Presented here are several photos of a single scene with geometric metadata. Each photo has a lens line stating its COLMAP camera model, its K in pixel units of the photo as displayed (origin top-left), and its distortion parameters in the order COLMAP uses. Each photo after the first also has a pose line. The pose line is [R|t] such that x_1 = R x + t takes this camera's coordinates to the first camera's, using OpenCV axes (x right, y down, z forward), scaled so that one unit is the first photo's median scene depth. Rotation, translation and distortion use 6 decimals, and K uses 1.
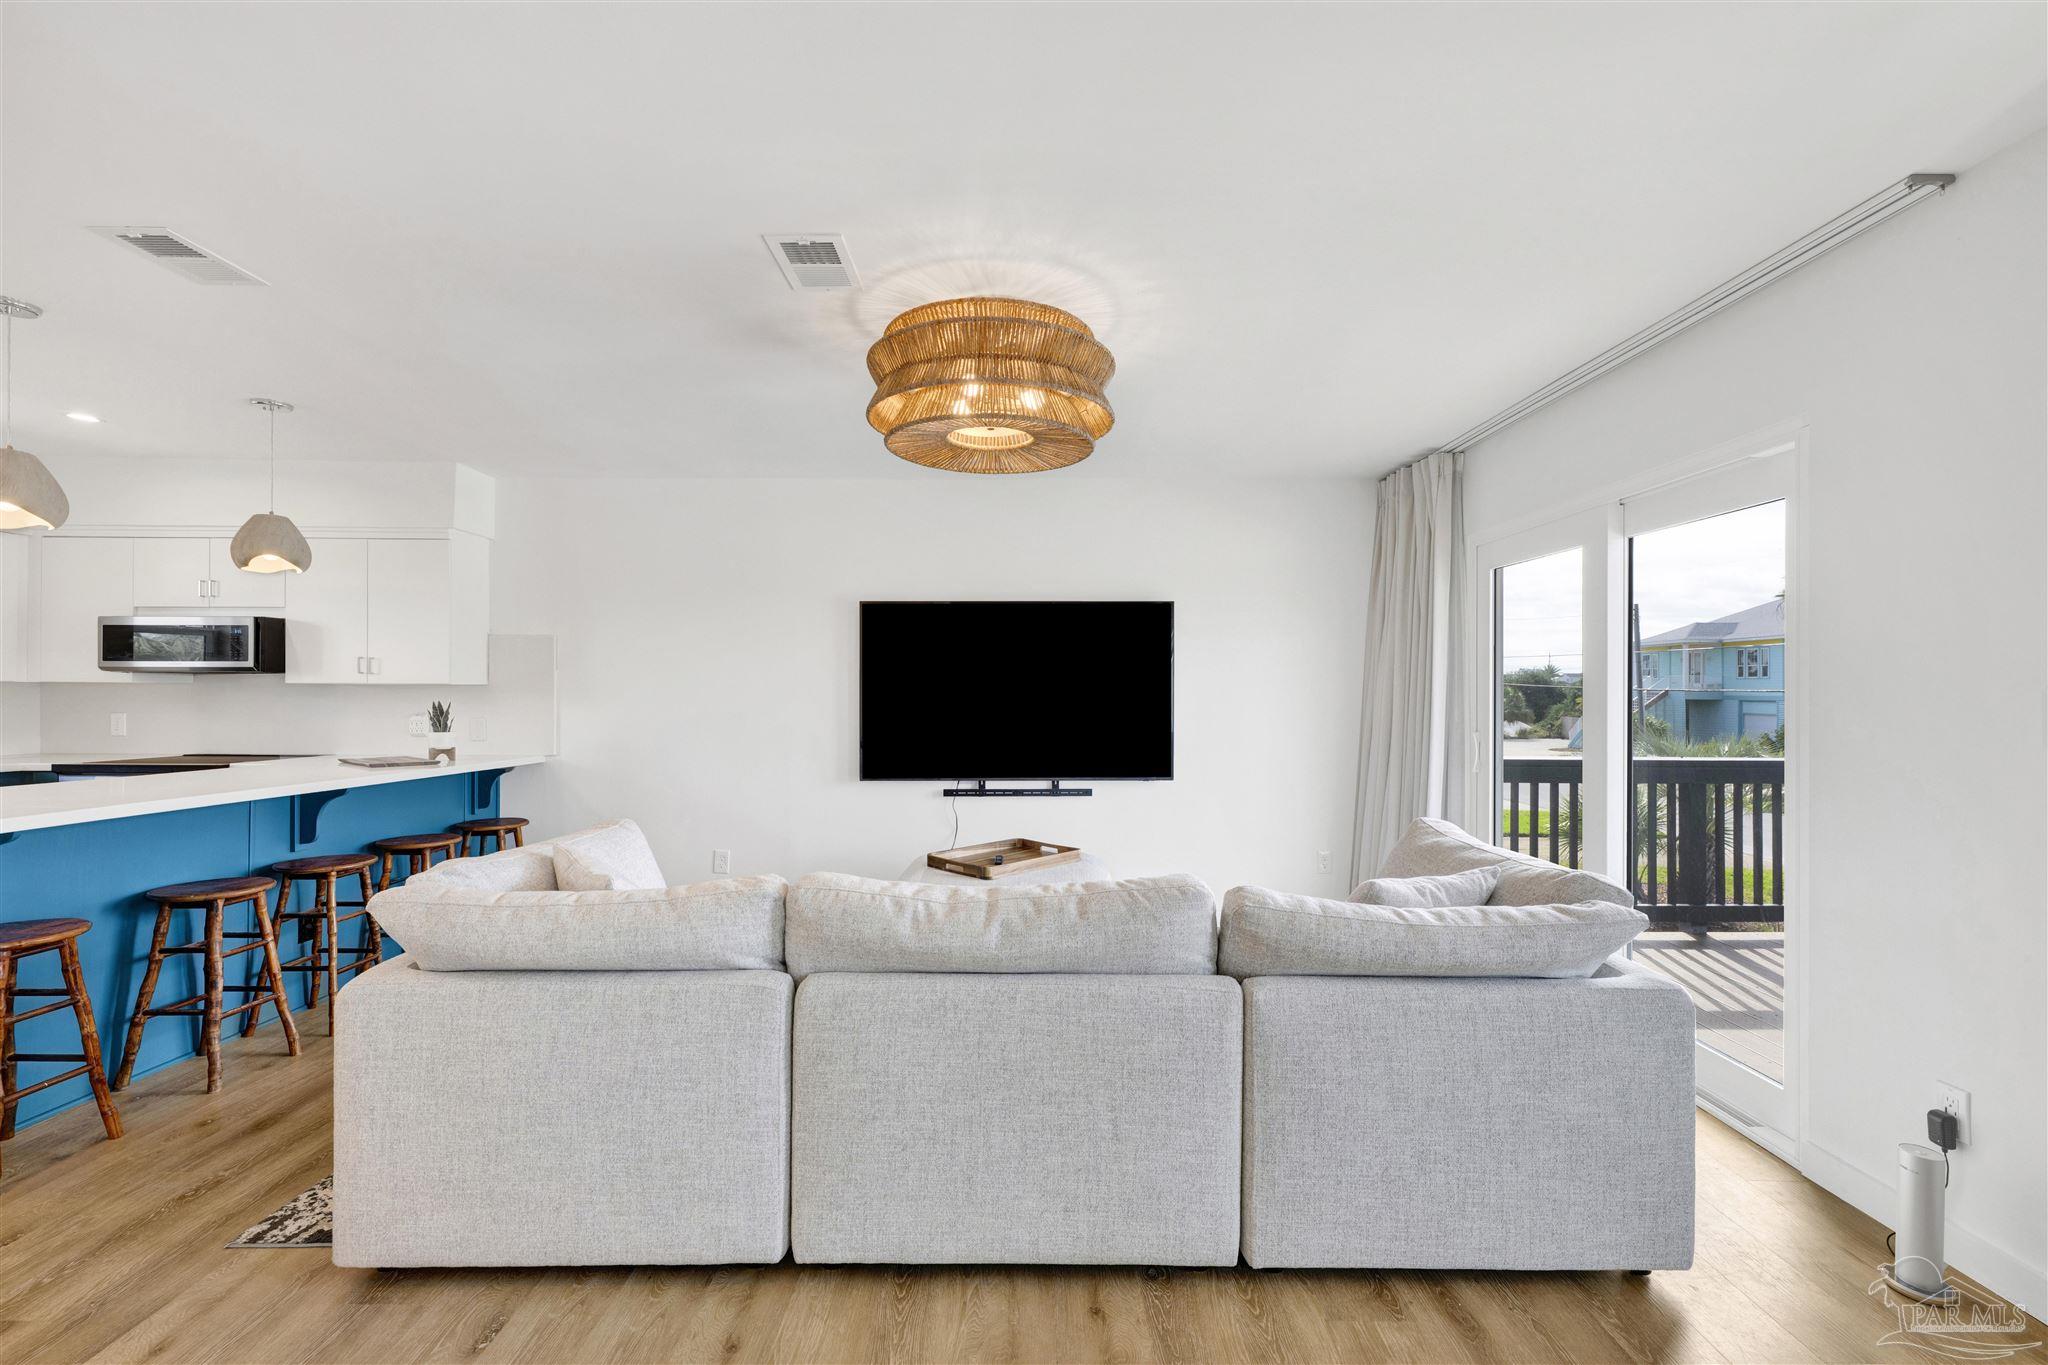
lens RADIAL K [[884.6, 0, 1017.0], [0, 884.6, 679.7], [0, 0, 1]] dist [0.003053, -0.001071]
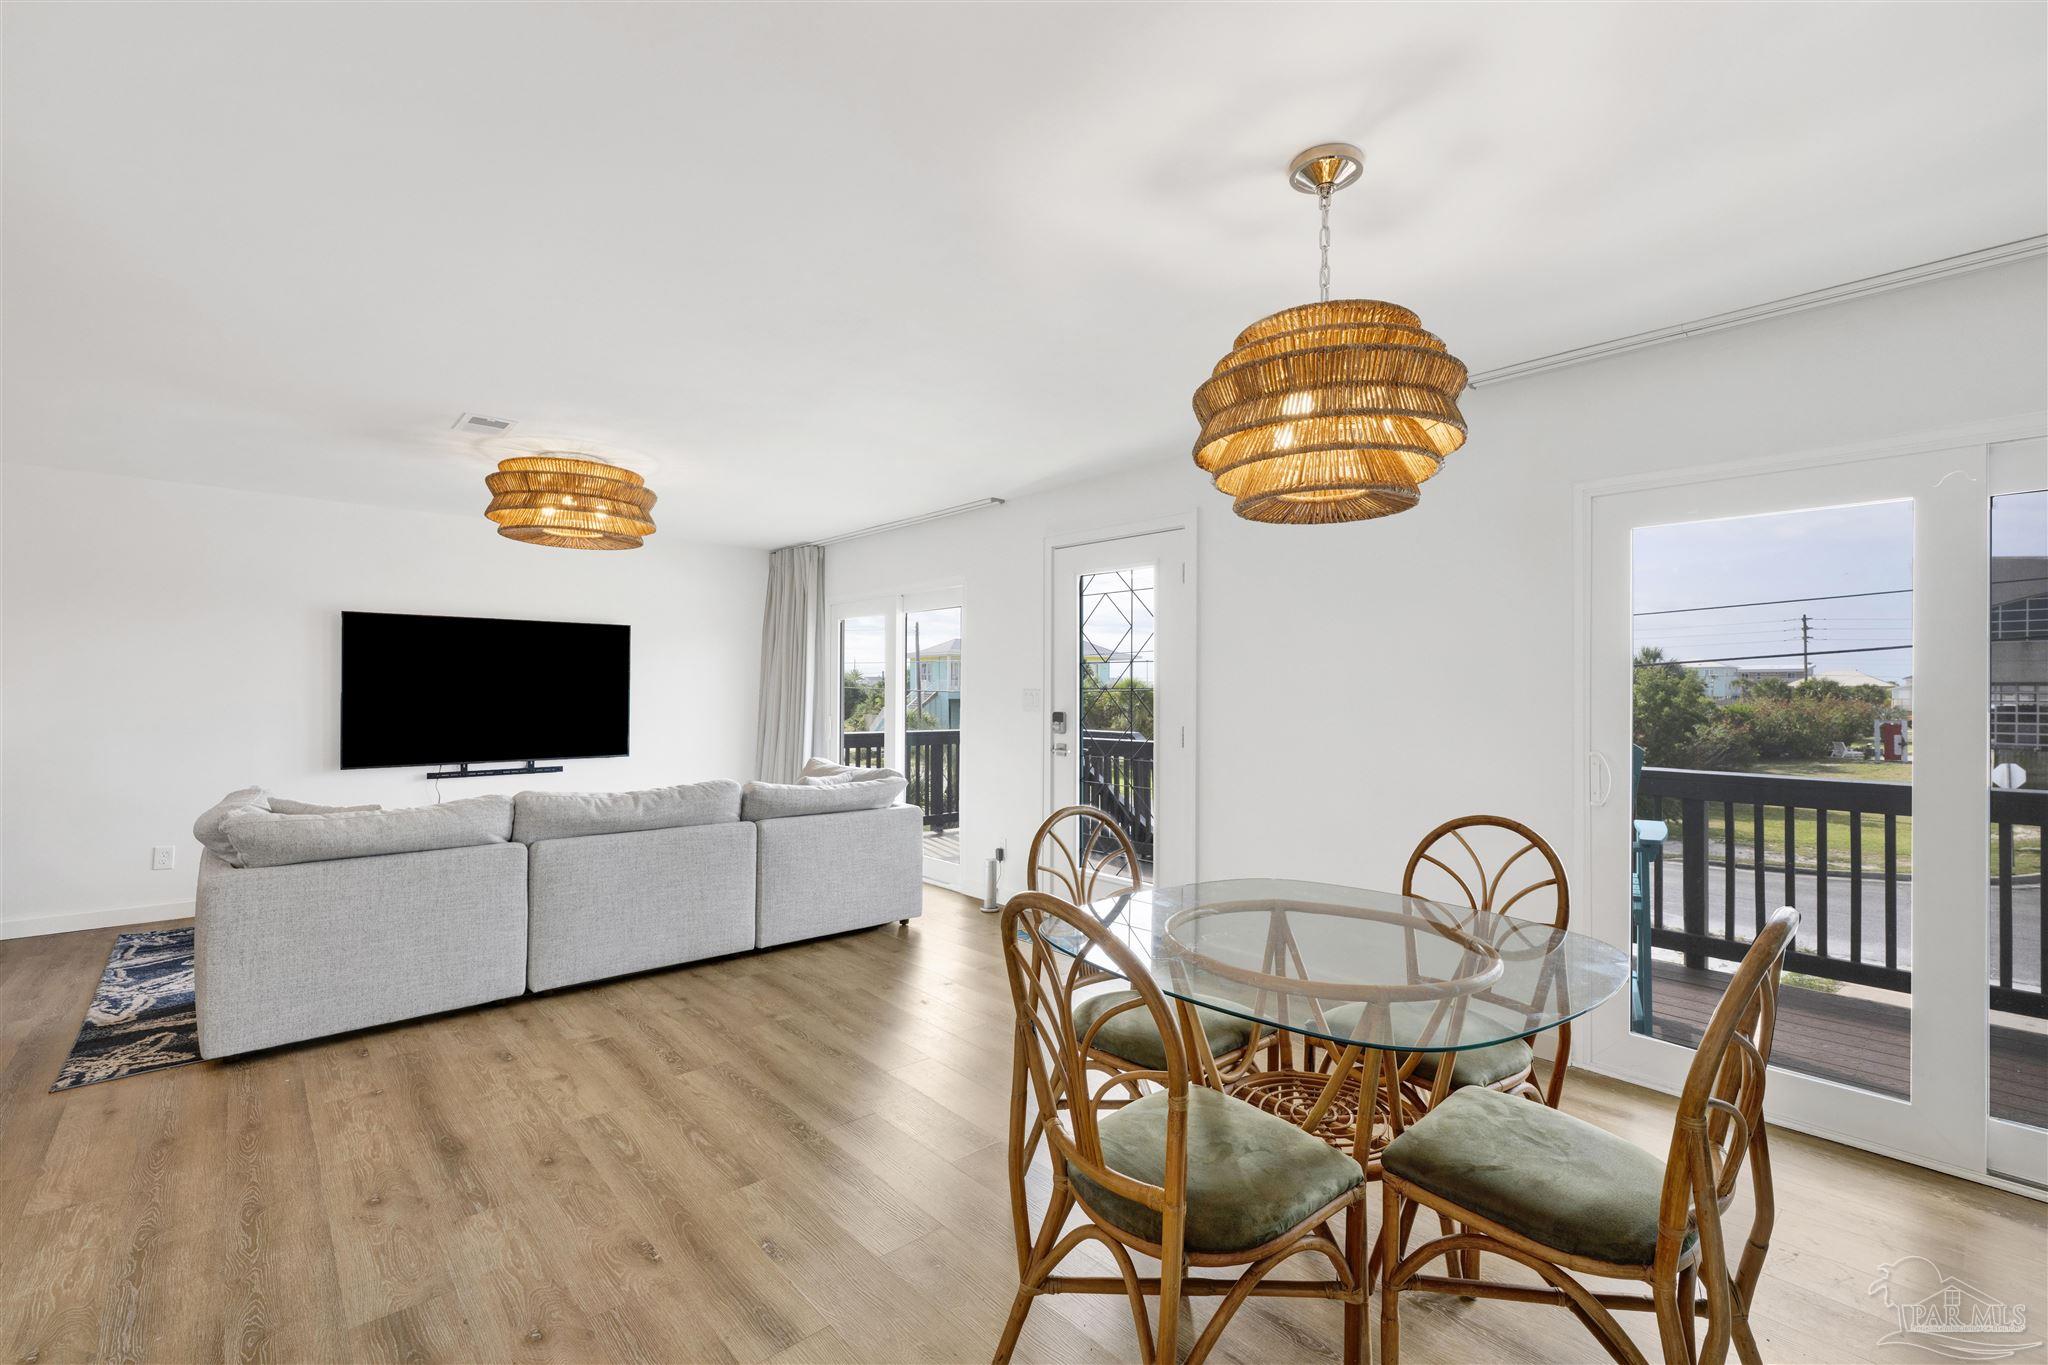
lens RADIAL K [[884.6, 0, 1031.5], [0, 884.6, 685.3], [0, 0, 1]] dist [0.003053, -0.001071]
pose [[0.736594, 0.004326, 0.676321, -0.317616], [-0.007640, 0.999969, 0.001924, -0.003533], [-0.676292, -0.006585, 0.736604, -0.471122]]
